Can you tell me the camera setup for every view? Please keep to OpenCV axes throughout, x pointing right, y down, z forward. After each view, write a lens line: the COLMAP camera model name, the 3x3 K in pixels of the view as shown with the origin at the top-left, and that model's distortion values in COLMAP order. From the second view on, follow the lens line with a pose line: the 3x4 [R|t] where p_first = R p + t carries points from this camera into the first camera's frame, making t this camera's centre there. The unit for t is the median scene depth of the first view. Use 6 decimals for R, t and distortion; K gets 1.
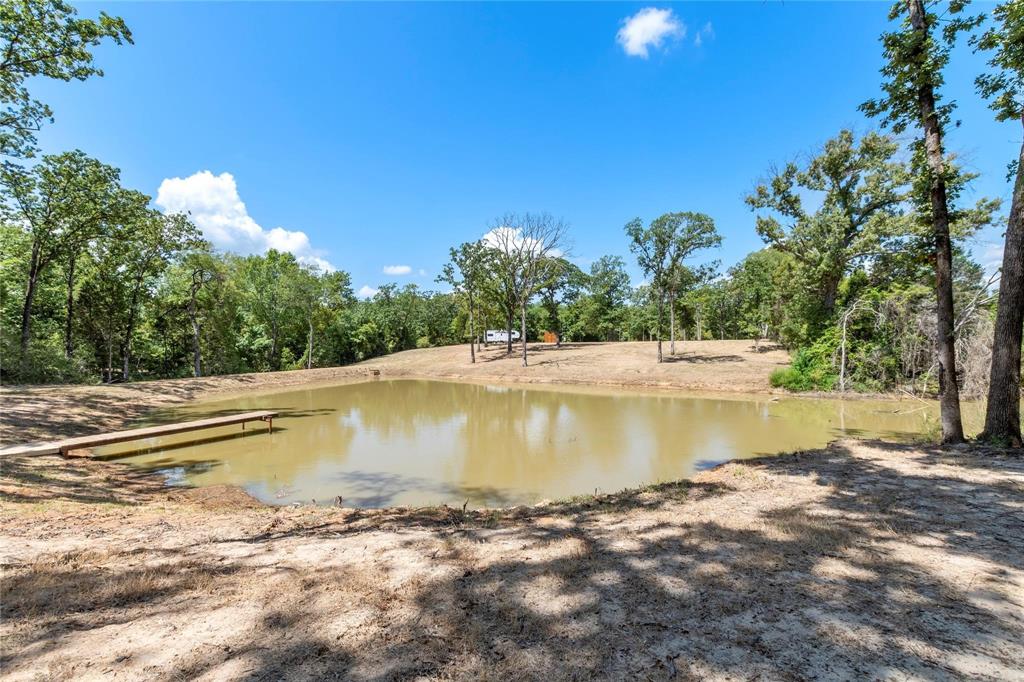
lens RADIAL K [[439.5, 0, 510.4], [0, 439.5, 340.4], [0, 0, 1]] dist [0.013186, -0.002992]
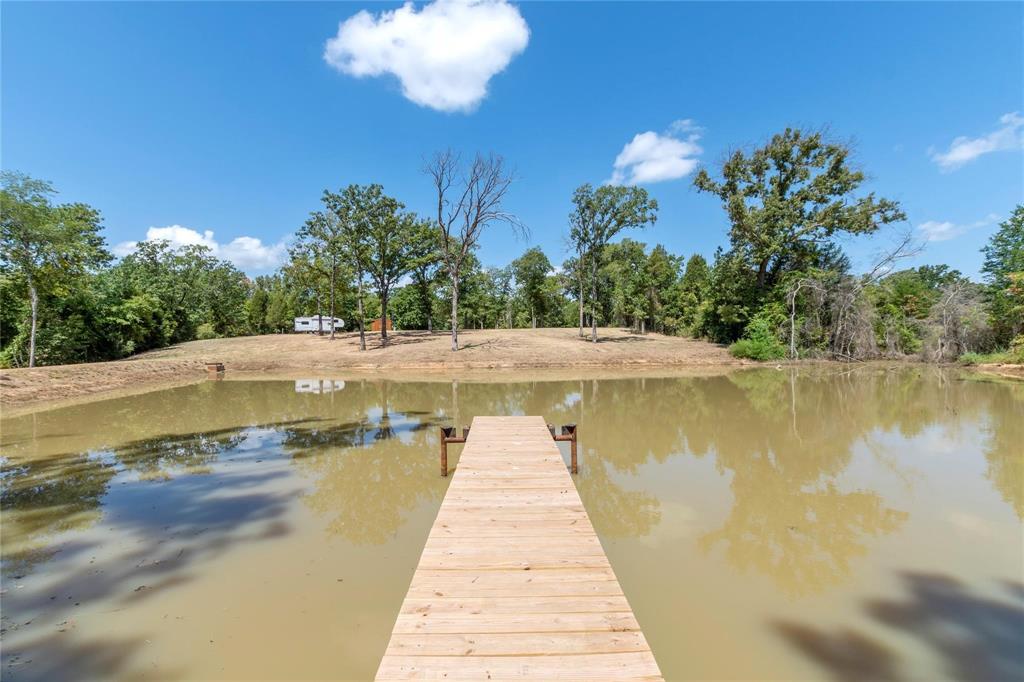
lens RADIAL K [[439.5, 0, 510.0], [0, 439.5, 337.5], [0, 0, 1]] dist [0.013186, -0.002992]
pose [[0.851345, -0.005074, 0.524582, -0.258825], [0.007537, 0.999968, -0.002560, 0.033417], [-0.524552, 0.006133, 0.851356, 0.239051]]
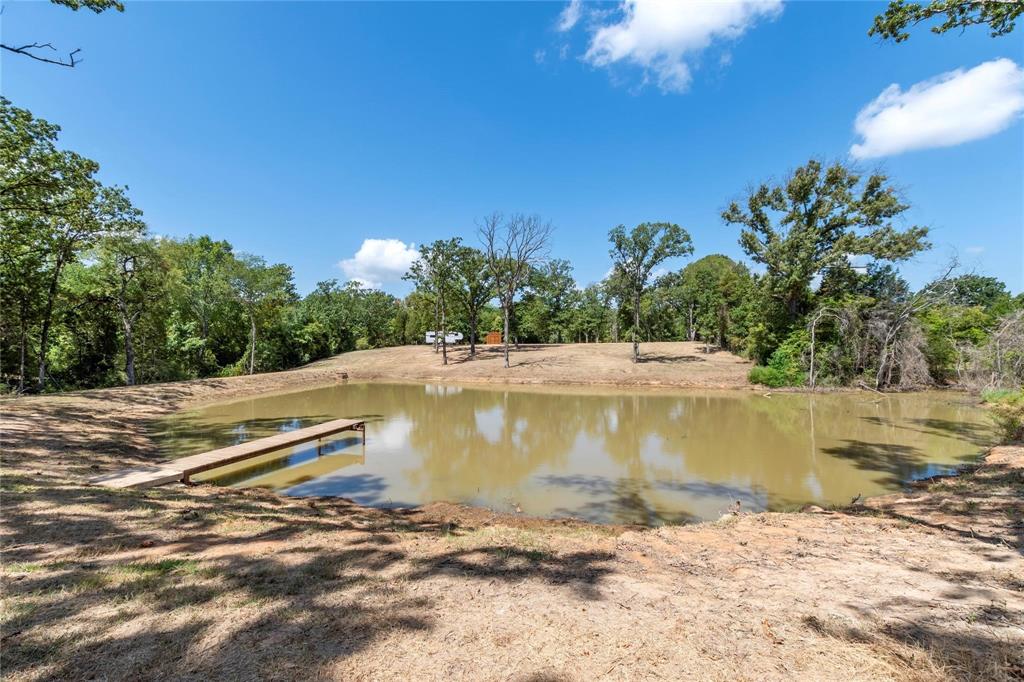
lens RADIAL K [[439.5, 0, 510.9], [0, 439.5, 338.2], [0, 0, 1]] dist [0.013186, -0.002992]
pose [[0.977064, 0.005128, 0.212883, -0.147495], [-0.003124, 0.999948, -0.009753, 0.002053], [-0.212922, 0.008864, 0.977029, 0.024481]]
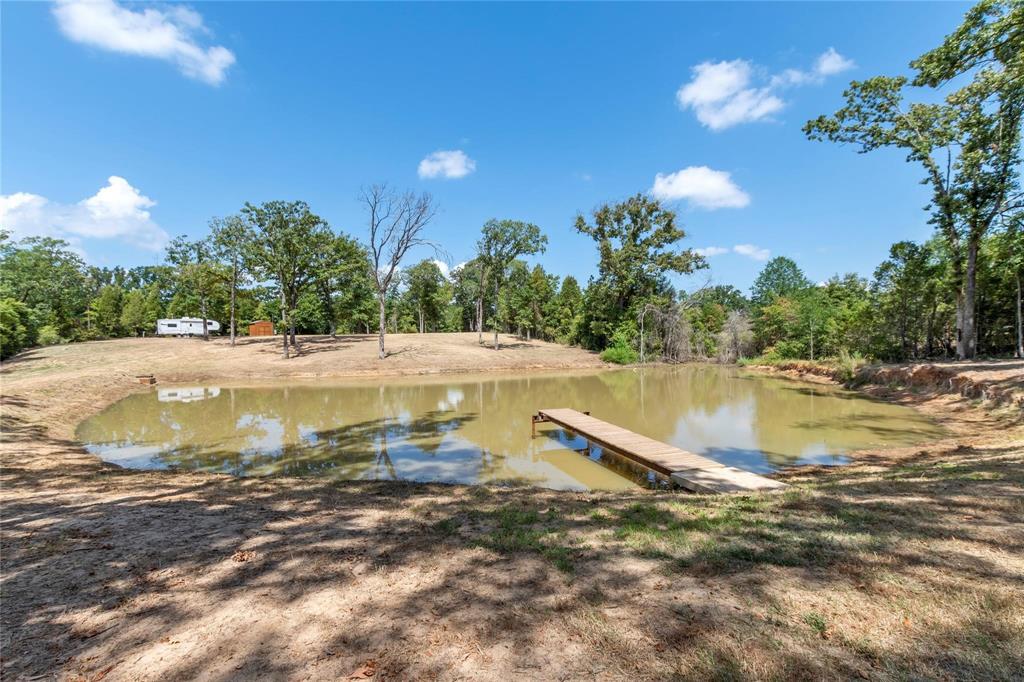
lens RADIAL K [[439.5, 0, 507.9], [0, 439.5, 336.1], [0, 0, 1]] dist [0.013186, -0.002992]
pose [[0.654354, -0.001045, 0.756187, -0.410421], [0.002846, 0.999995, -0.001081, 0.013506], [-0.756183, 0.002859, 0.654354, 0.197636]]
